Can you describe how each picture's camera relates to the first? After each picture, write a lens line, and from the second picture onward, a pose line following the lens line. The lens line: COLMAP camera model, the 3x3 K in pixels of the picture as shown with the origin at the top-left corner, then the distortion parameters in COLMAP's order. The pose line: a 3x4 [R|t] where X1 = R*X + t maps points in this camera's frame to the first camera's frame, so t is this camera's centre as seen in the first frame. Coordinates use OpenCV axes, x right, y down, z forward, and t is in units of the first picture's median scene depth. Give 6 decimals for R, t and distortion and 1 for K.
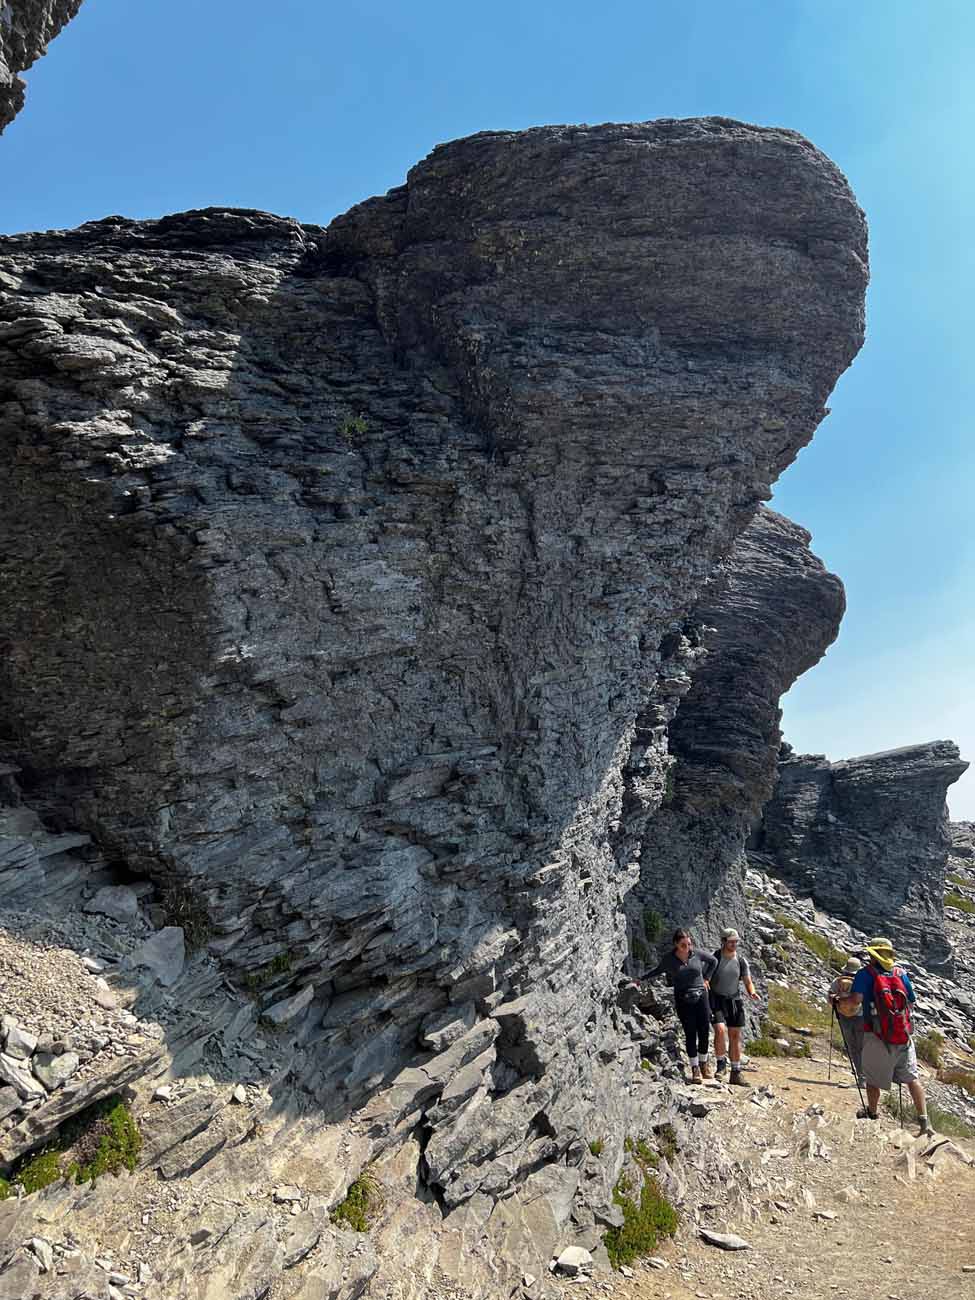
lens RADIAL K [[964.9, 0, 487.5], [0, 964.9, 650.0], [0, 0, 1]] dist [0.021028, -0.000485]
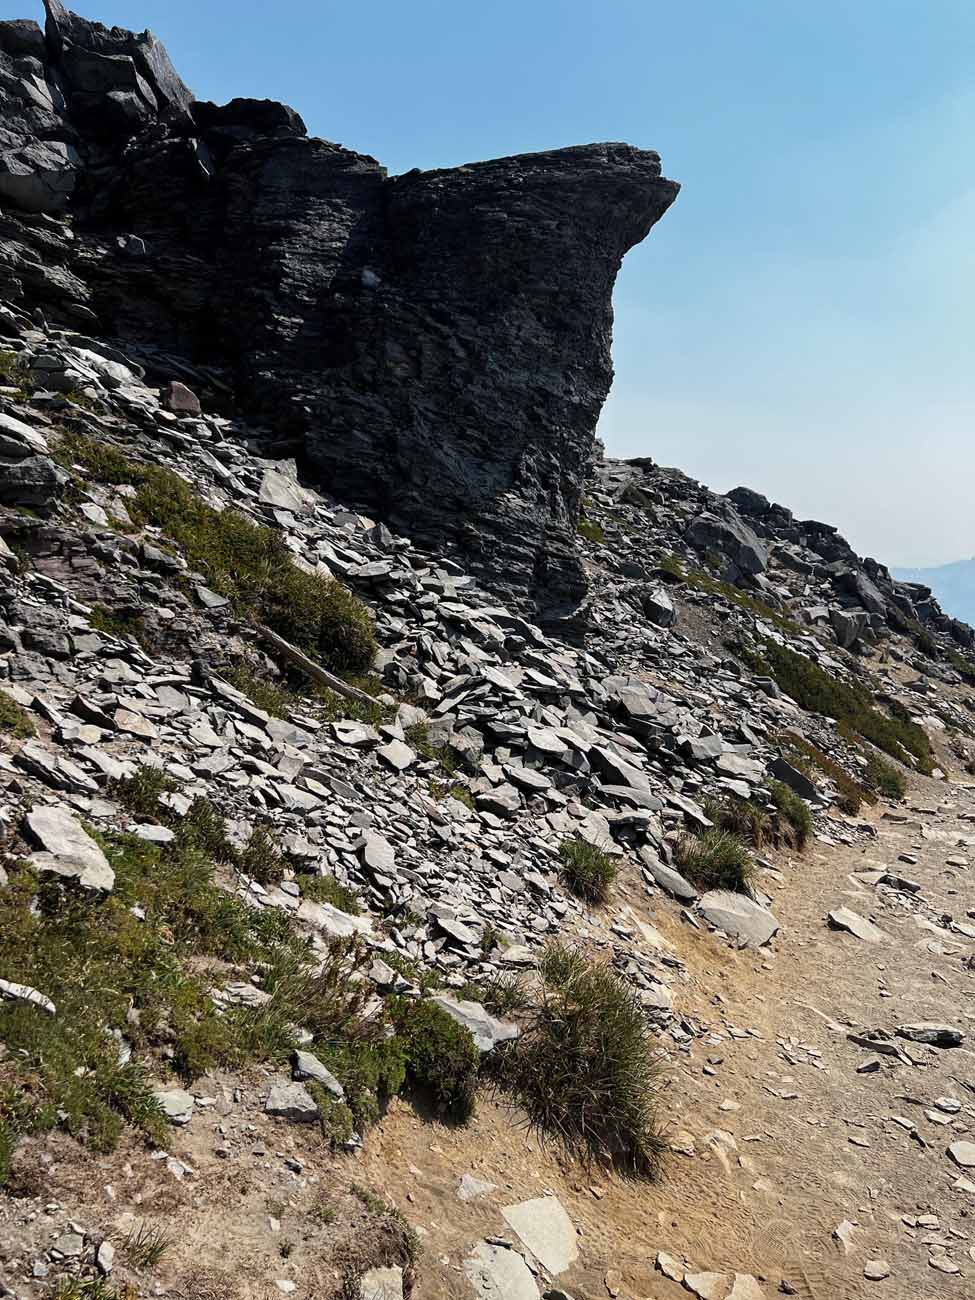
lens RADIAL K [[964.9, 0, 487.5], [0, 964.9, 650.0], [0, 0, 1]] dist [0.021028, -0.000485]
pose [[0.923178, -0.013774, 0.384125, 1.117074], [-0.112038, 0.946319, 0.303197, 0.884860], [-0.367681, -0.322941, 0.872078, 2.661441]]
